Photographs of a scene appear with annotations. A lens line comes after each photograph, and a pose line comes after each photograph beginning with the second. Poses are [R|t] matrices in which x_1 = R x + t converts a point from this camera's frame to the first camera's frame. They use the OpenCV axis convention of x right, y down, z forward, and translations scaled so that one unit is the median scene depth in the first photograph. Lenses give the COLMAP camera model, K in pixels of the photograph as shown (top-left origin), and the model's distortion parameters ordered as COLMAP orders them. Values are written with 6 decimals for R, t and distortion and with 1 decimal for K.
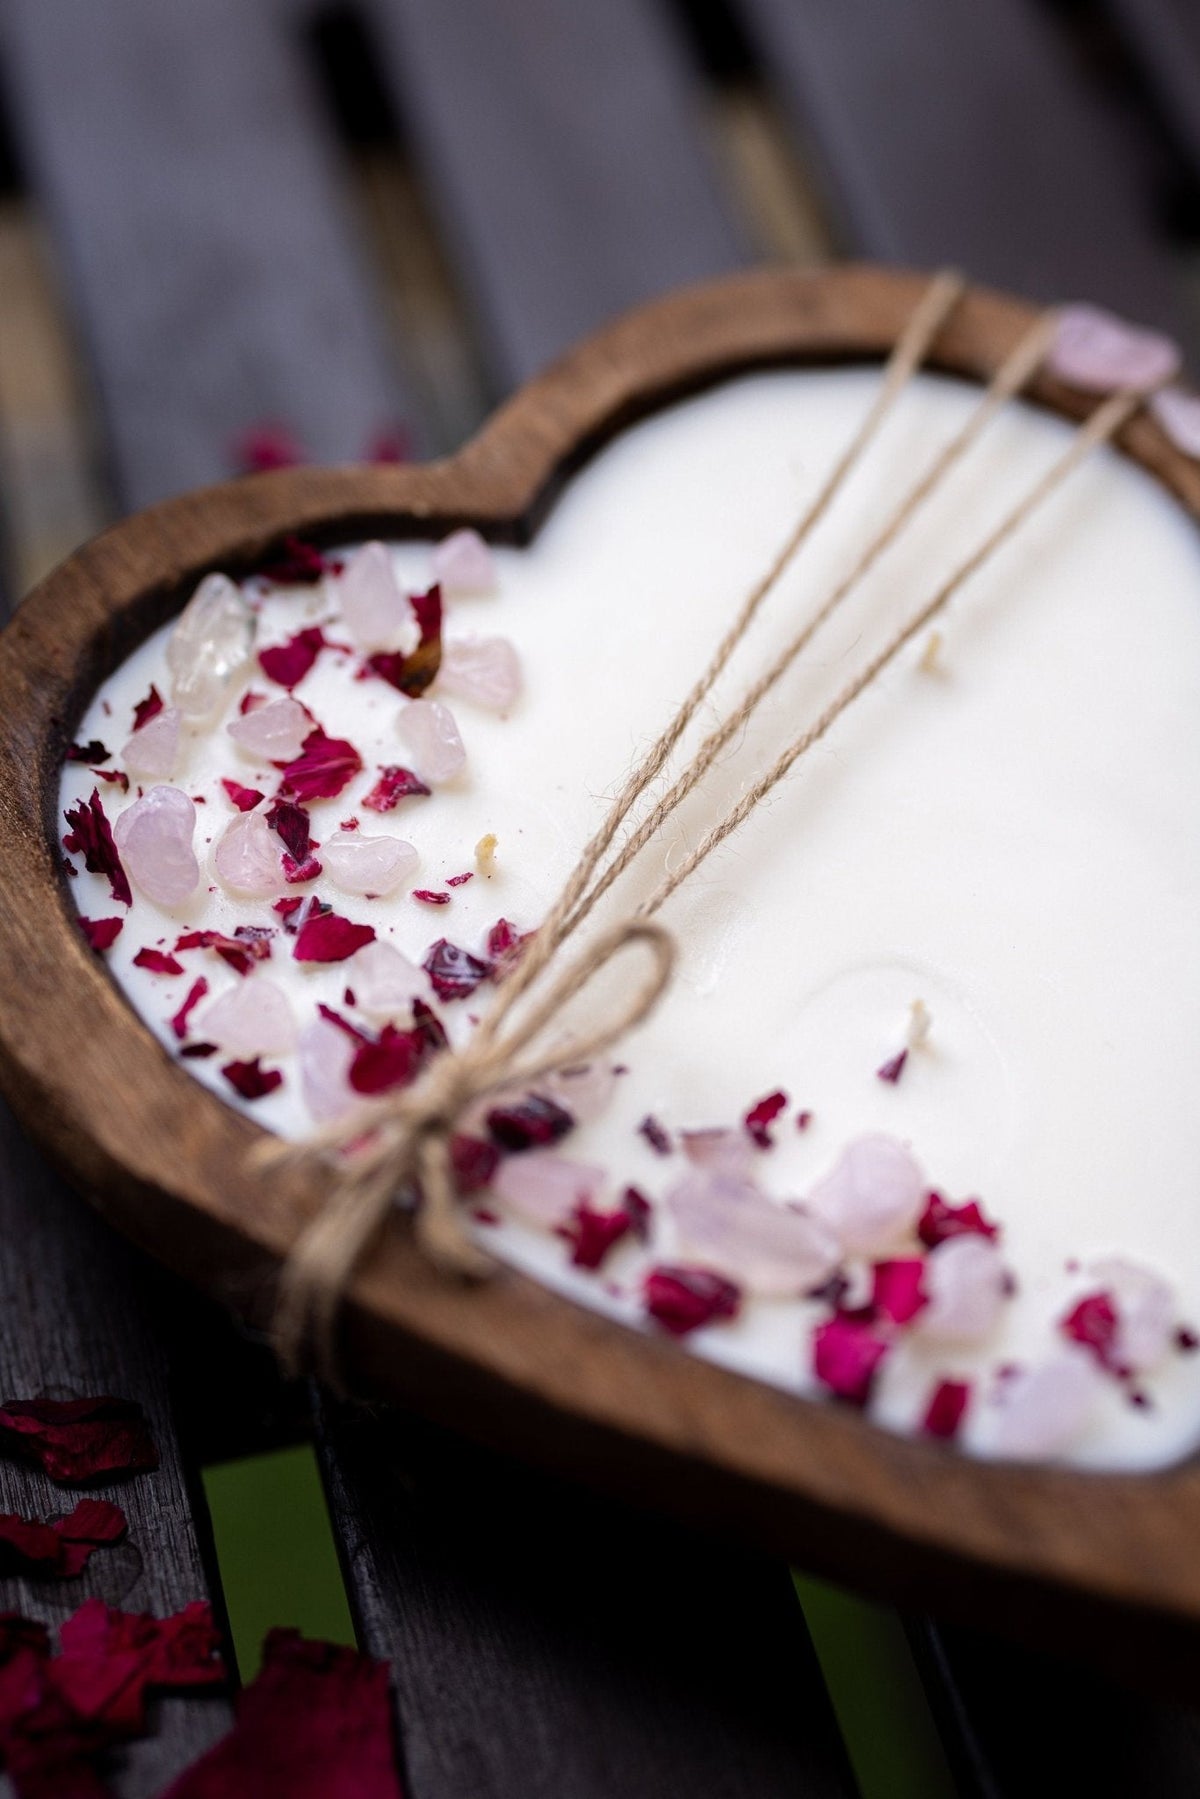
lens RADIAL K [[2953.1, 0, 600.0], [0, 2953.1, 899.5], [0, 0, 1]] dist [0.045528, 0.226411]
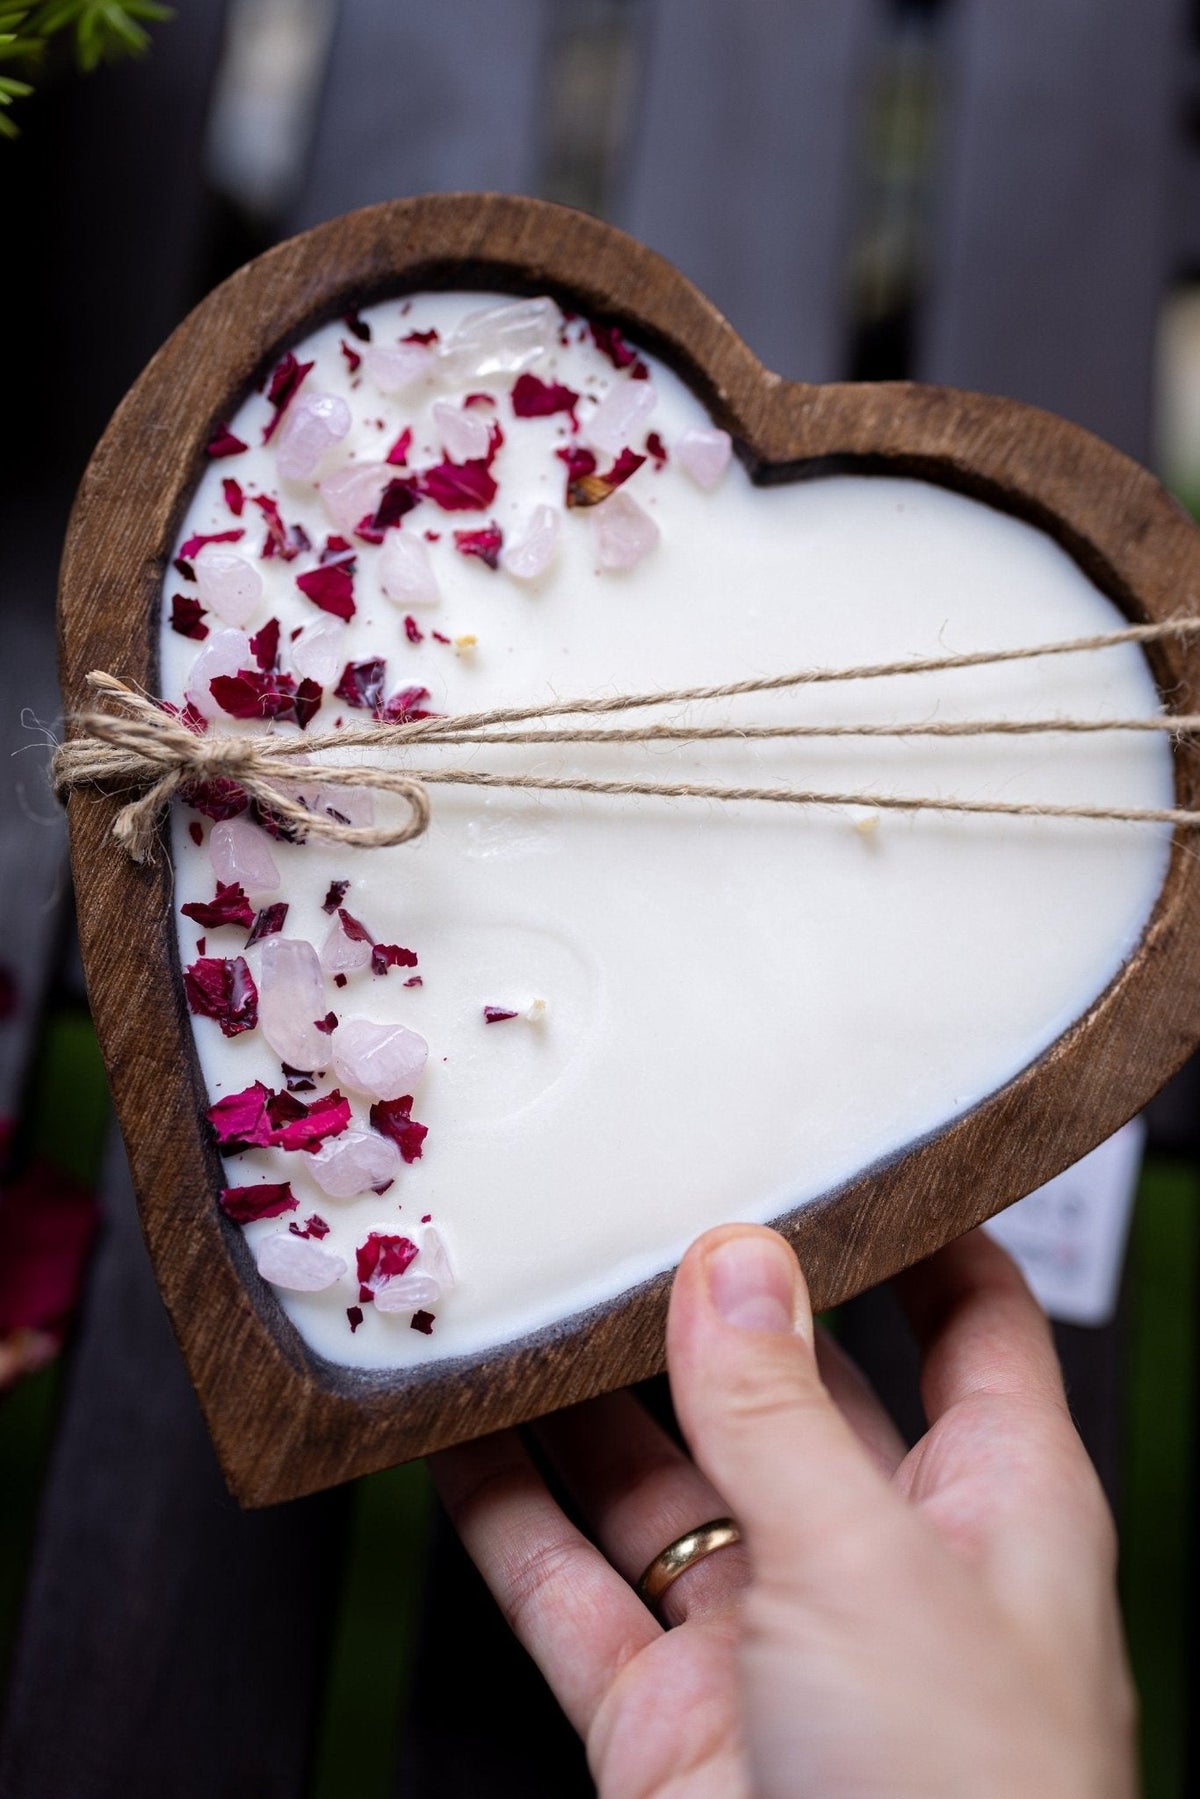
lens RADIAL K [[2953.1, 0, 600.0], [0, 2953.1, 899.5], [0, 0, 1]] dist [0.045528, 0.226411]
pose [[0.572023, 0.809096, -0.134736, 0.246650], [-0.689610, 0.563331, 0.455079, -0.555899], [0.444103, -0.167400, 0.880199, -0.075241]]
